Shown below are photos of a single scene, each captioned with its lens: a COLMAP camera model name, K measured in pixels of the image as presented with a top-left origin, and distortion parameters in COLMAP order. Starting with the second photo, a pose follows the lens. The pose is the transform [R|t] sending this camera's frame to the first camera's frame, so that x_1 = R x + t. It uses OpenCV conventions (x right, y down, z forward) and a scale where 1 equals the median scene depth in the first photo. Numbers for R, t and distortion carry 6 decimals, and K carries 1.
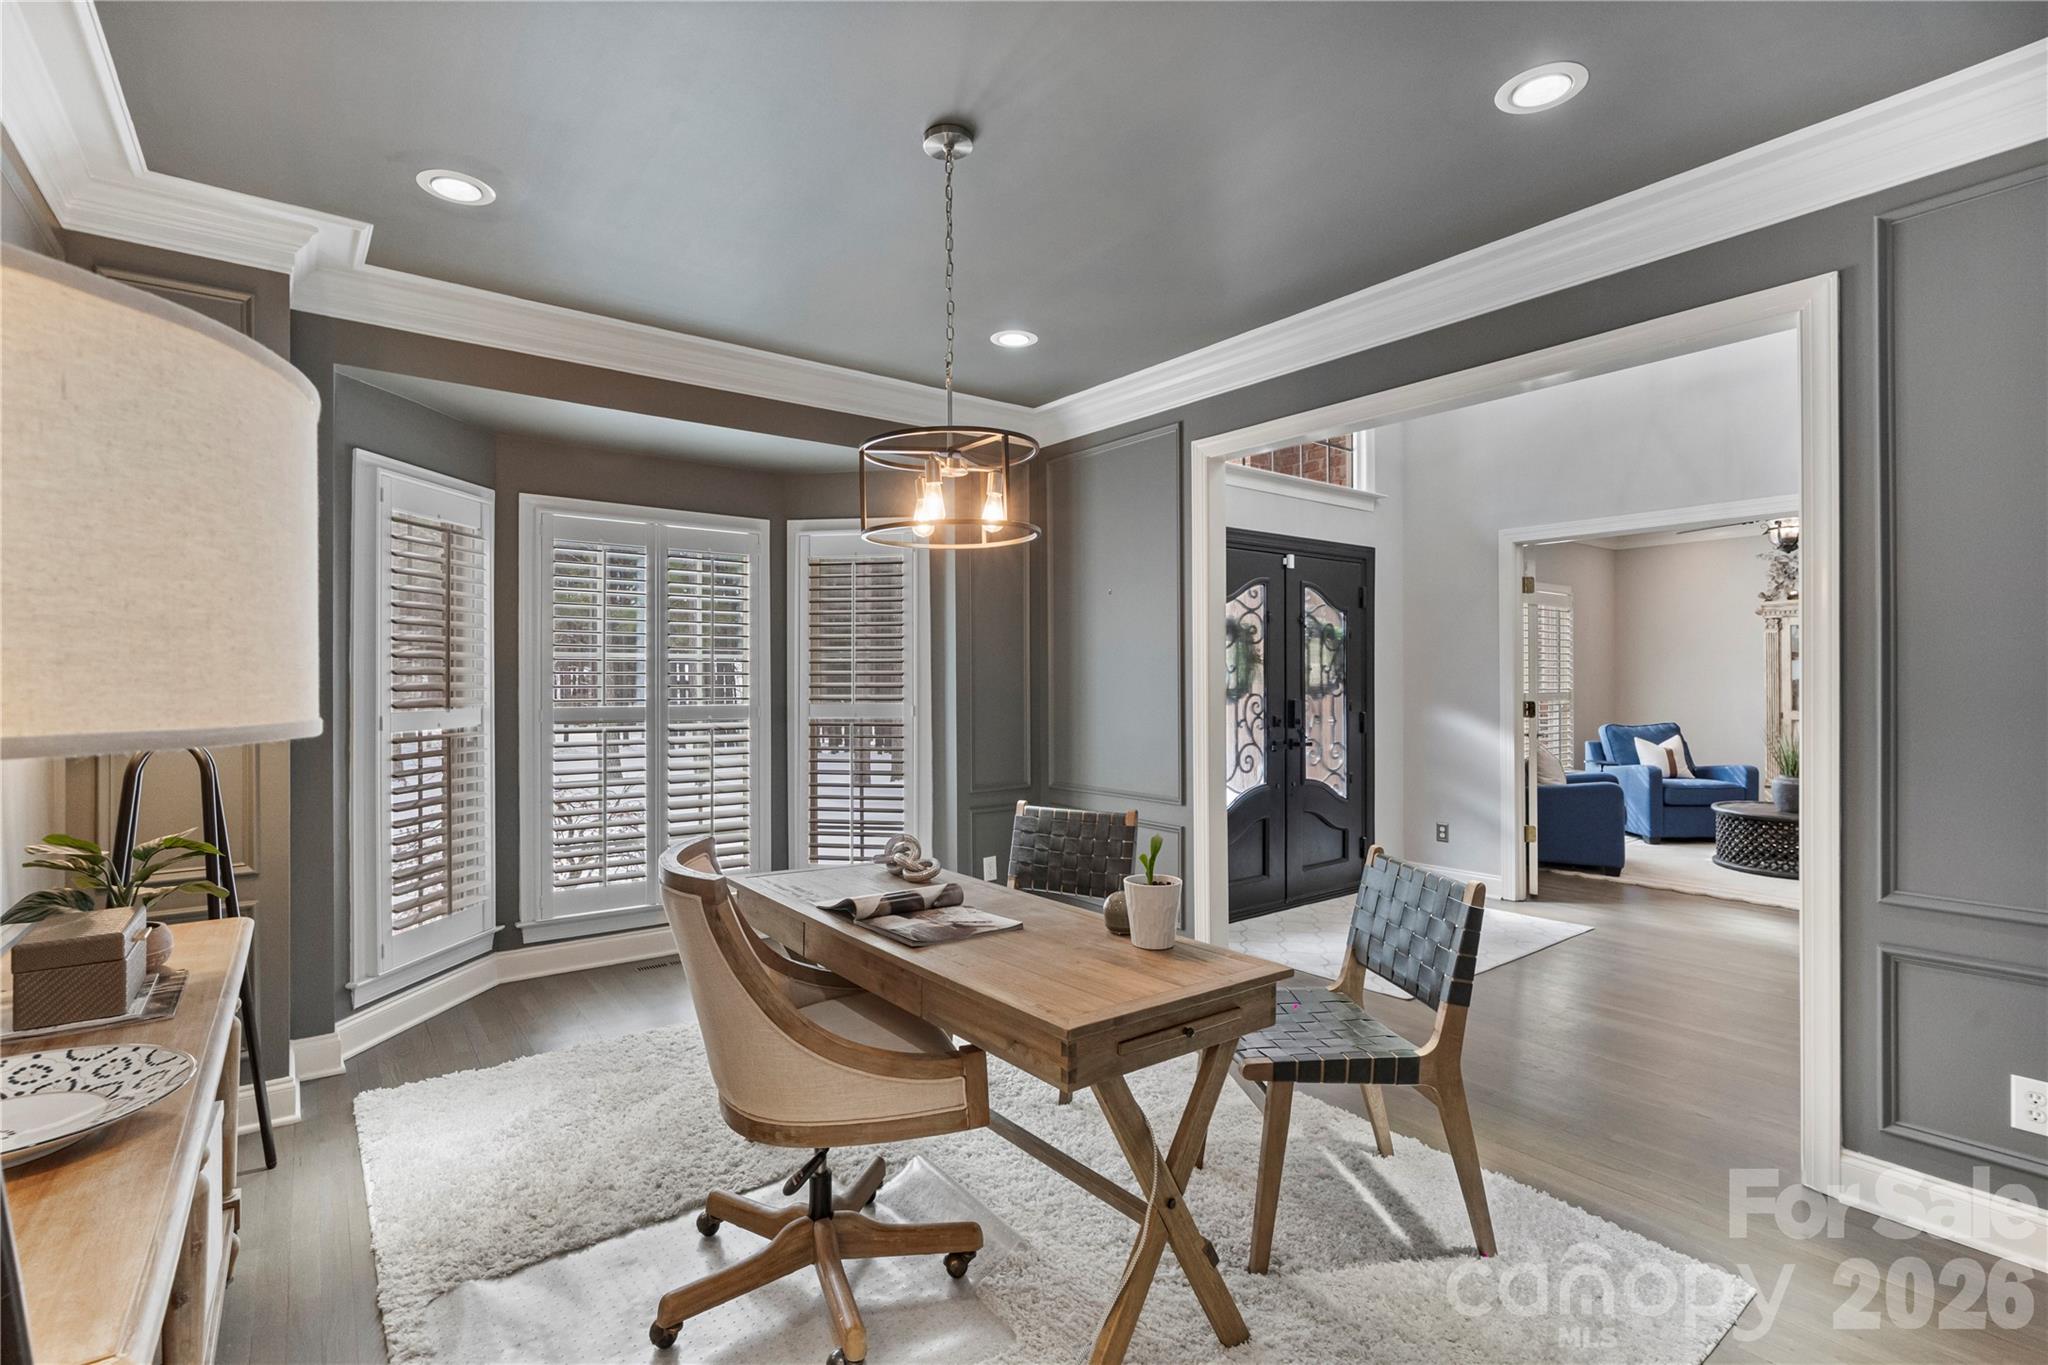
lens RADIAL K [[936.2, 0, 1024.0], [0, 936.2, 682.5], [0, 0, 1]] dist [-0.001017, -0.000193]
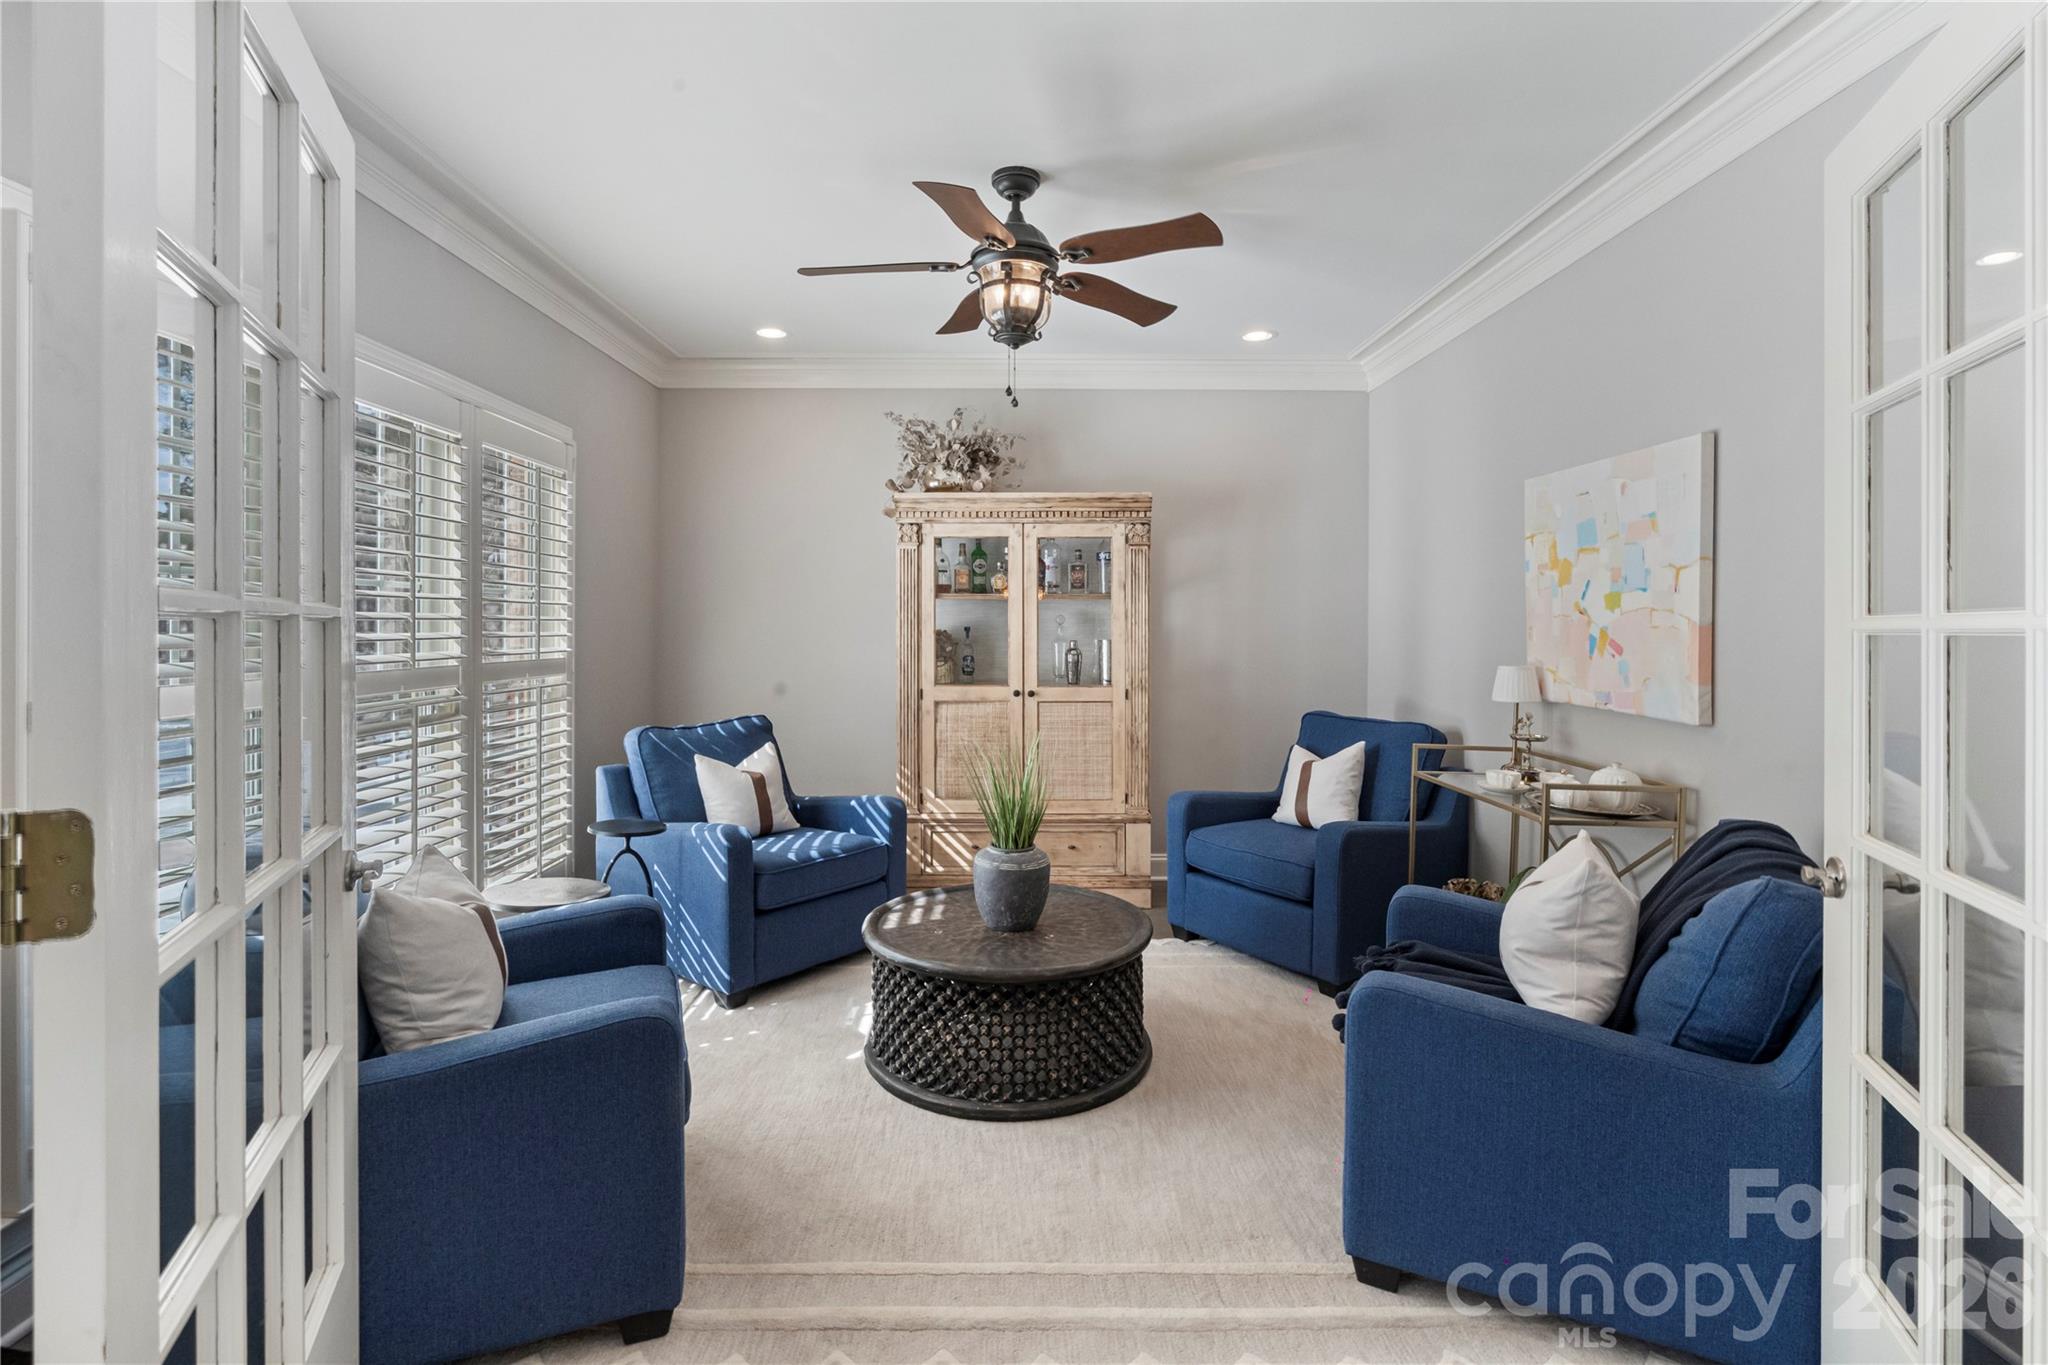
lens RADIAL K [[972.4, 0, 1025.4], [0, 972.4, 623.9], [0, 0, 1]] dist [-0.002145, -0.000267]
pose [[0.604408, 0.005645, 0.796655, 0.376076], [-0.004360, 0.999983, -0.003778, -0.005821], [-0.796663, -0.001190, 0.604423, 0.591768]]
